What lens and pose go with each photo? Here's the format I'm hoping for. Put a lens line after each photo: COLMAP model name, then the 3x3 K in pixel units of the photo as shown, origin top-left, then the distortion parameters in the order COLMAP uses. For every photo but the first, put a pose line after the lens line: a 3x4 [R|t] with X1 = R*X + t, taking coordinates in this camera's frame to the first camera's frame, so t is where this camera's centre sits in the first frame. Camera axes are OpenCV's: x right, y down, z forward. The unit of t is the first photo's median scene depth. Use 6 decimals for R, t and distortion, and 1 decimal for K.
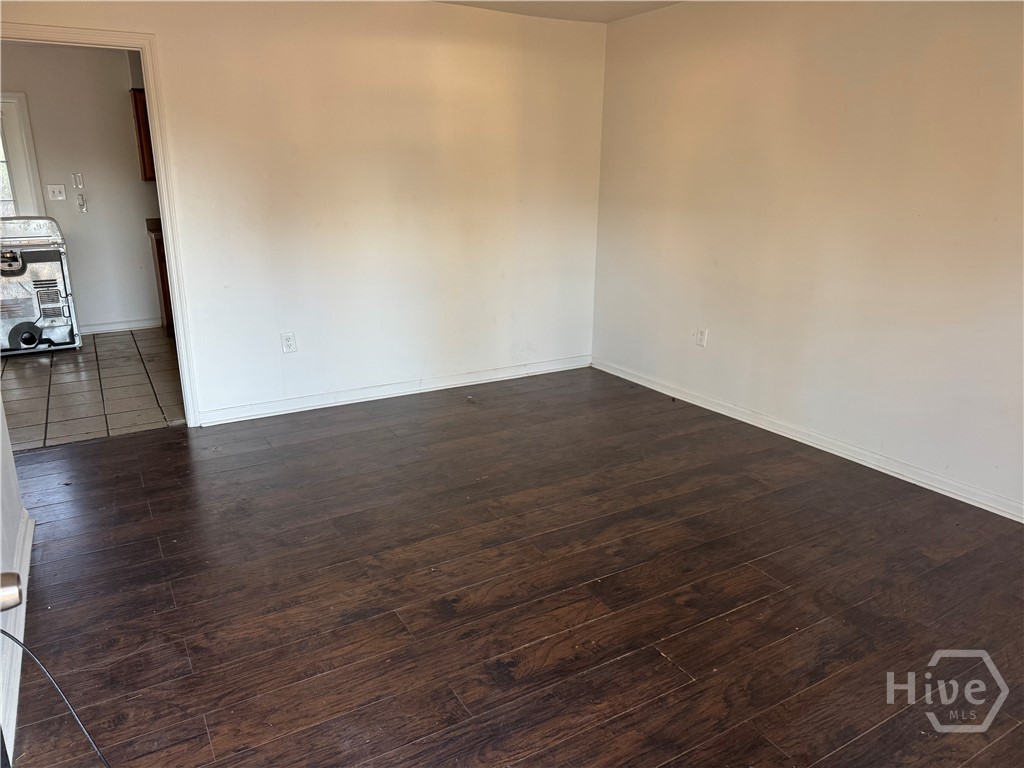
lens RADIAL K [[723.7, 0, 513.7], [0, 723.7, 381.6], [0, 0, 1]] dist [0.029763, -0.033412]
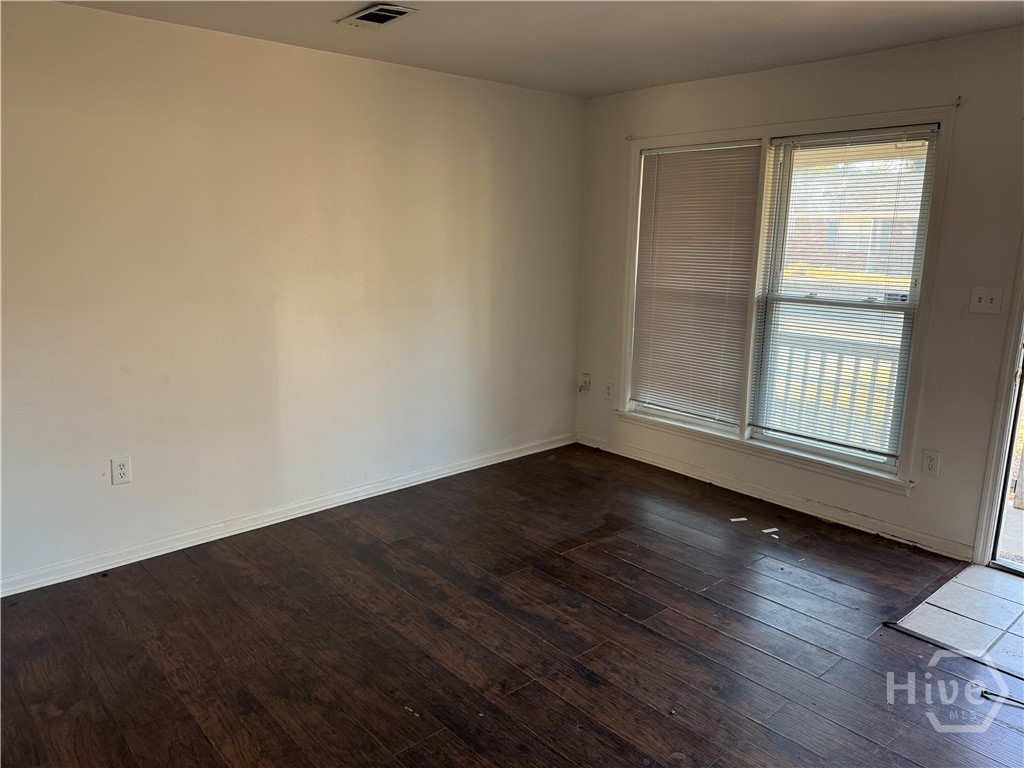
lens RADIAL K [[723.7, 0, 513.3], [0, 723.7, 384.7], [0, 0, 1]] dist [0.029763, -0.033412]
pose [[-0.192212, -0.206392, 0.959405, -0.713874], [0.267912, 0.929461, 0.253625, -0.320999], [-0.944075, 0.305786, -0.123359, 1.018657]]
